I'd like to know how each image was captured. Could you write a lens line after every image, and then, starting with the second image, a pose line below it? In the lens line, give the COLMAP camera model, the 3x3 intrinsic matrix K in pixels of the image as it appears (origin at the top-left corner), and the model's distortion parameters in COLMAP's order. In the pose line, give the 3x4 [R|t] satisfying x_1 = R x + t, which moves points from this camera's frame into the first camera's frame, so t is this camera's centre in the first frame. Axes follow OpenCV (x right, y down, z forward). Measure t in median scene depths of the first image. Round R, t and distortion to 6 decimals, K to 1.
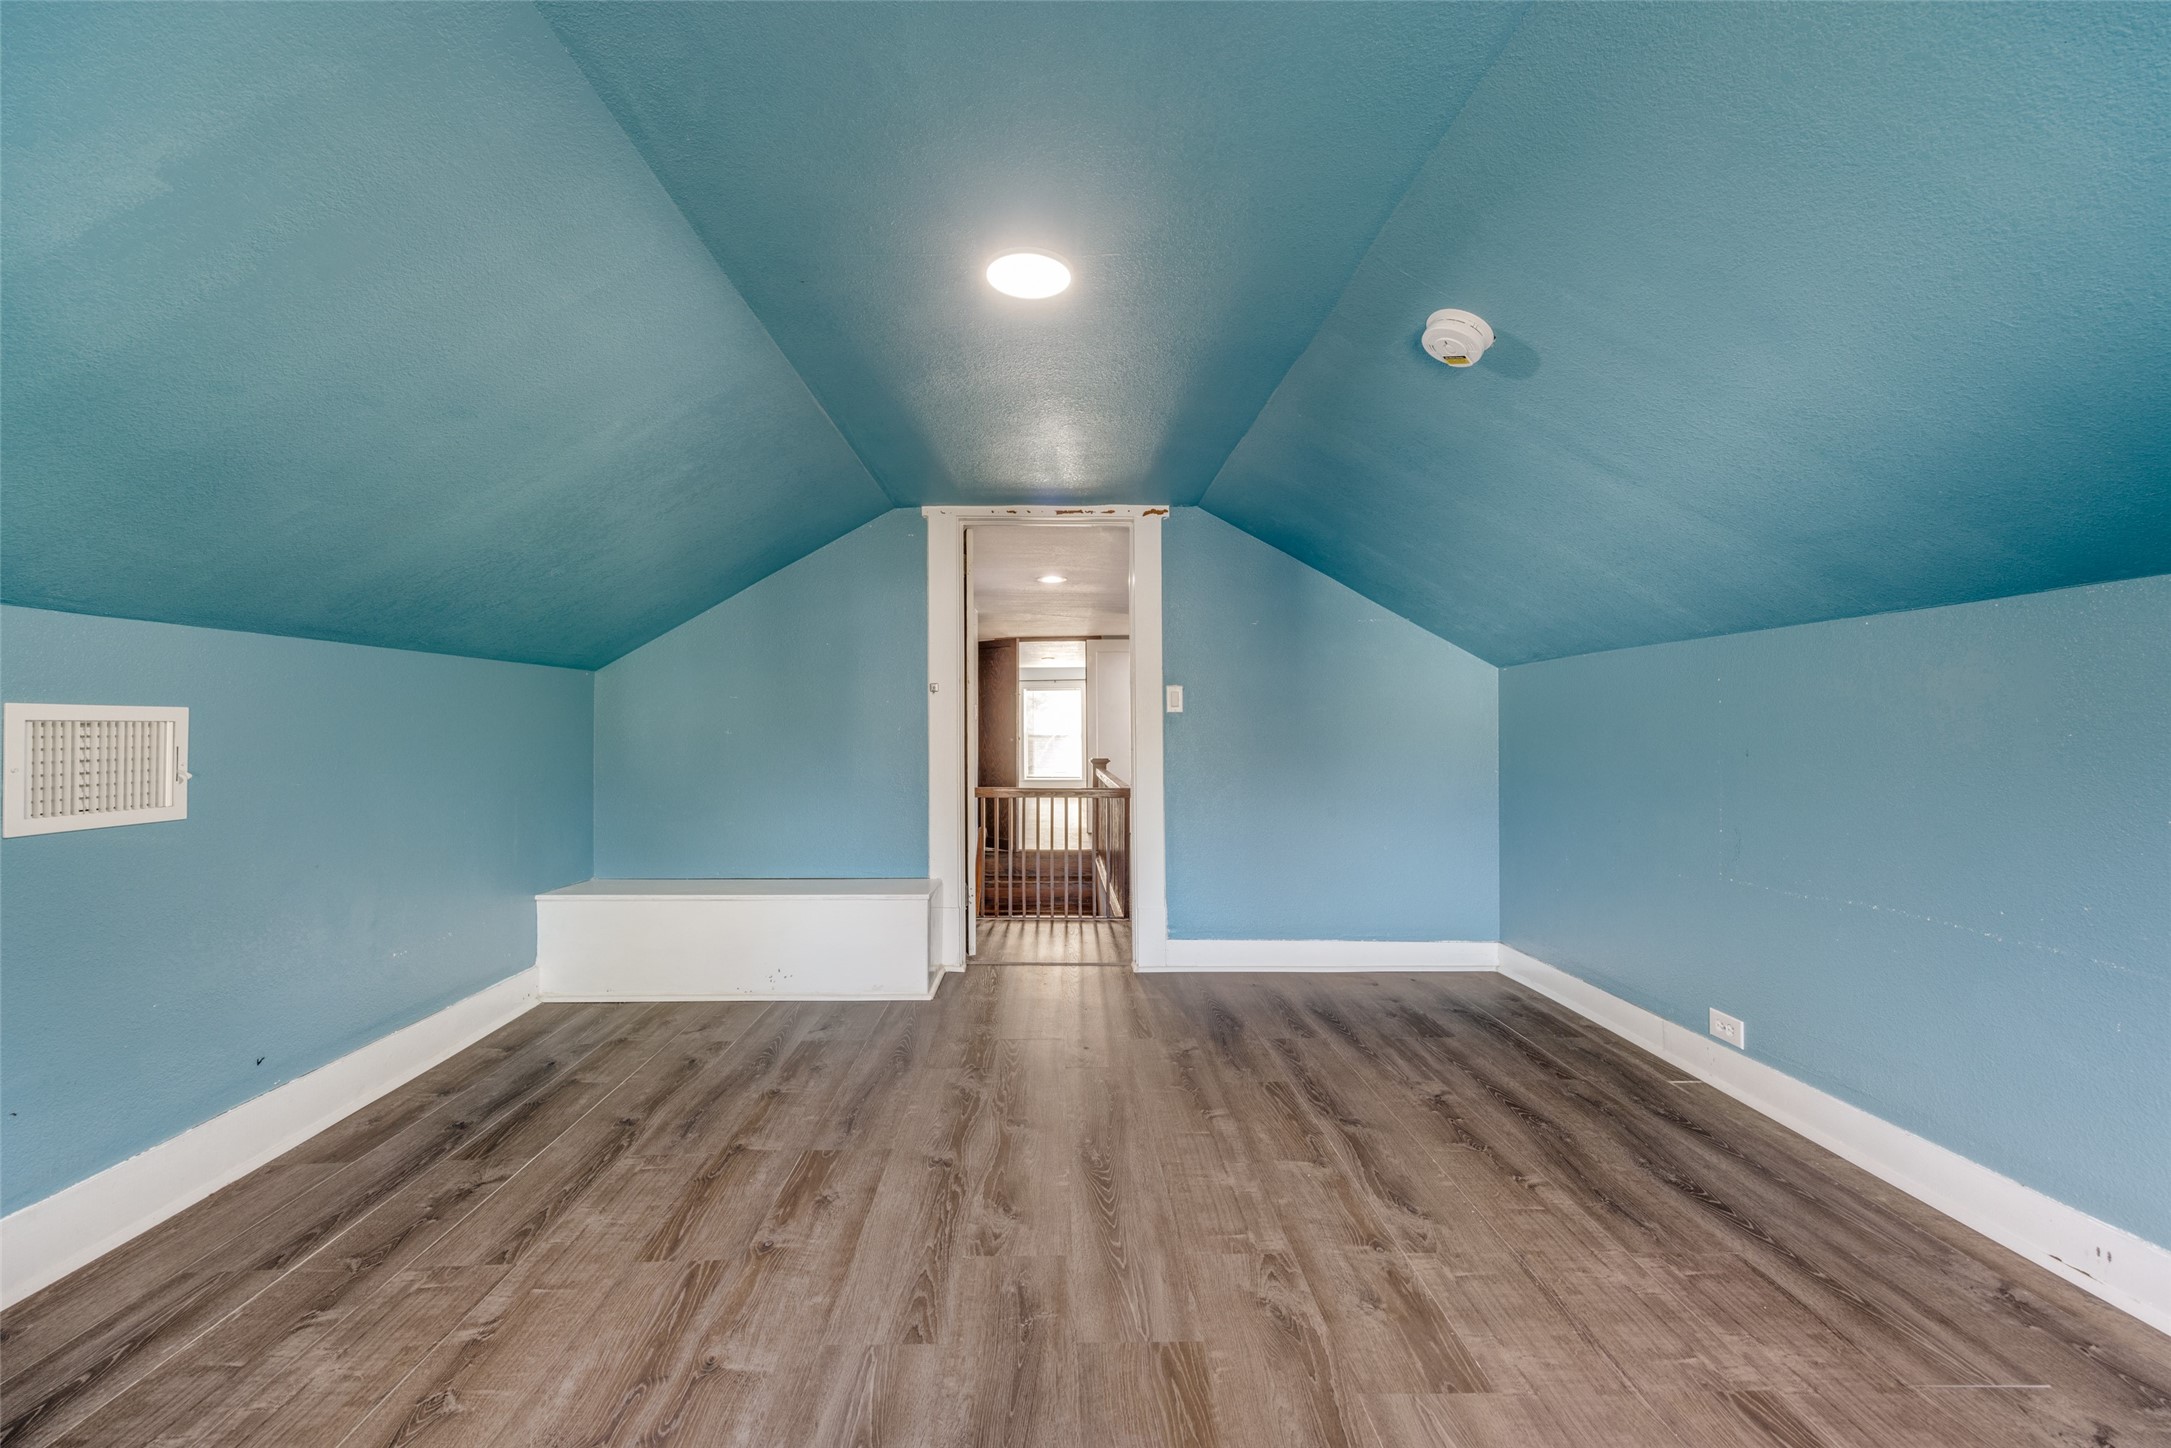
lens RADIAL K [[858.3, 0, 1085.6], [0, 858.3, 720.2], [0, 0, 1]] dist [-0.001830, -0.000093]
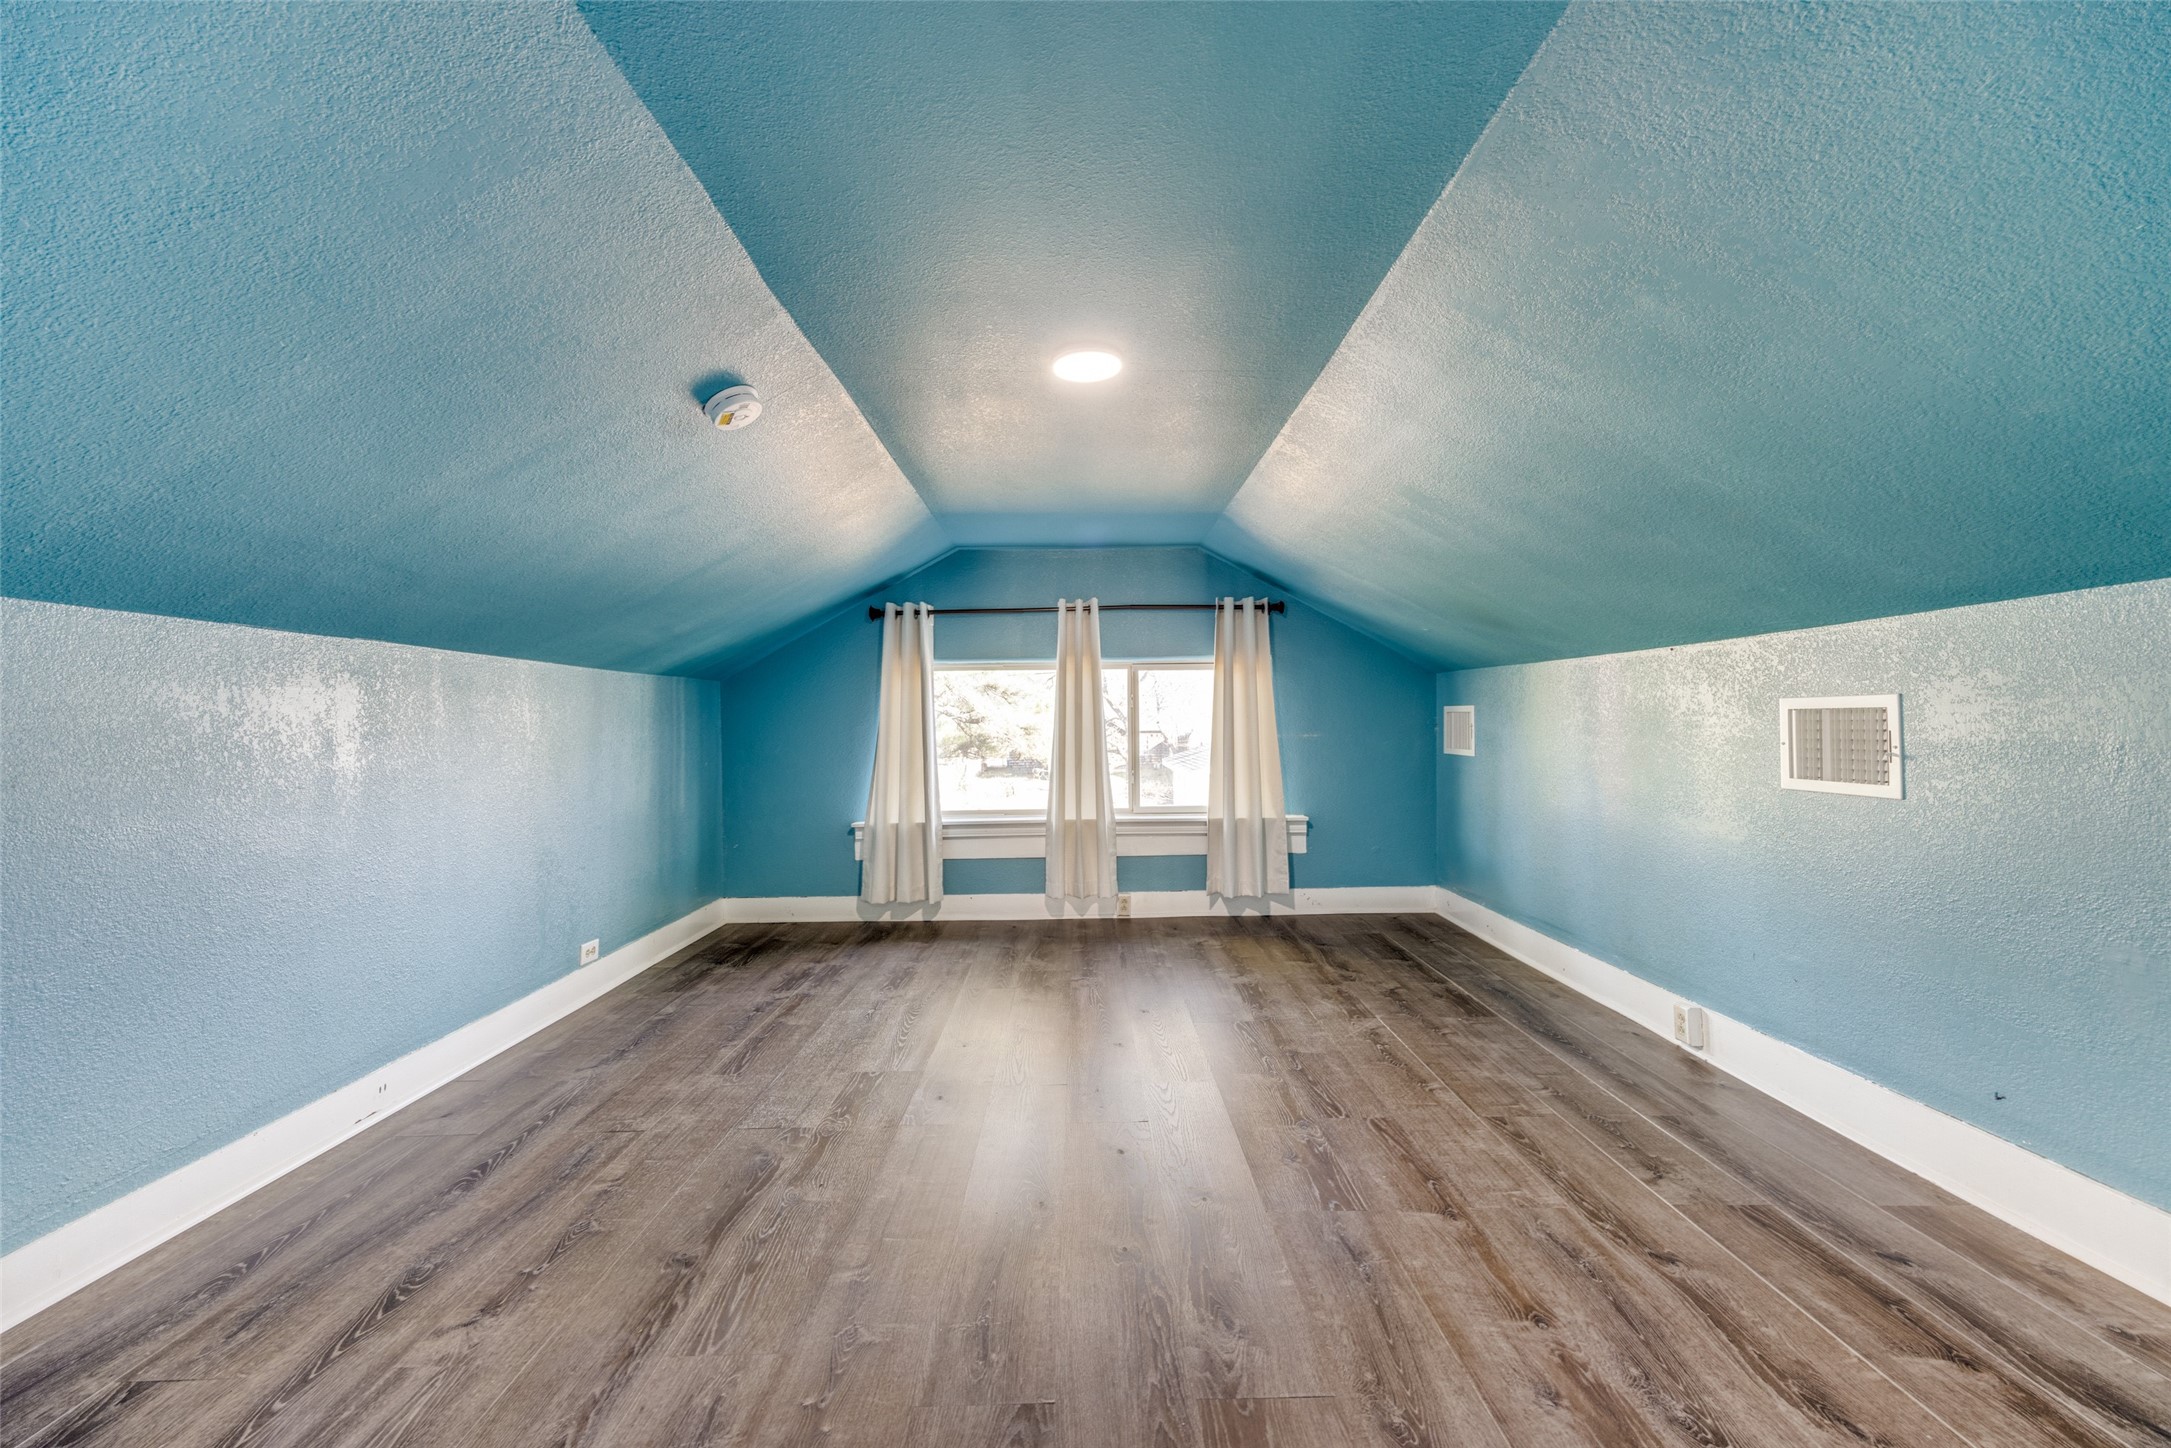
lens RADIAL K [[858.3, 0, 1084.4], [0, 858.3, 724.6], [0, 0, 1]] dist [-0.001830, -0.000093]
pose [[-0.999169, 0.018443, 0.036339, -0.081722], [0.018125, 0.999795, -0.009076, 0.015536], [-0.036499, -0.008410, -0.999298, 1.852623]]
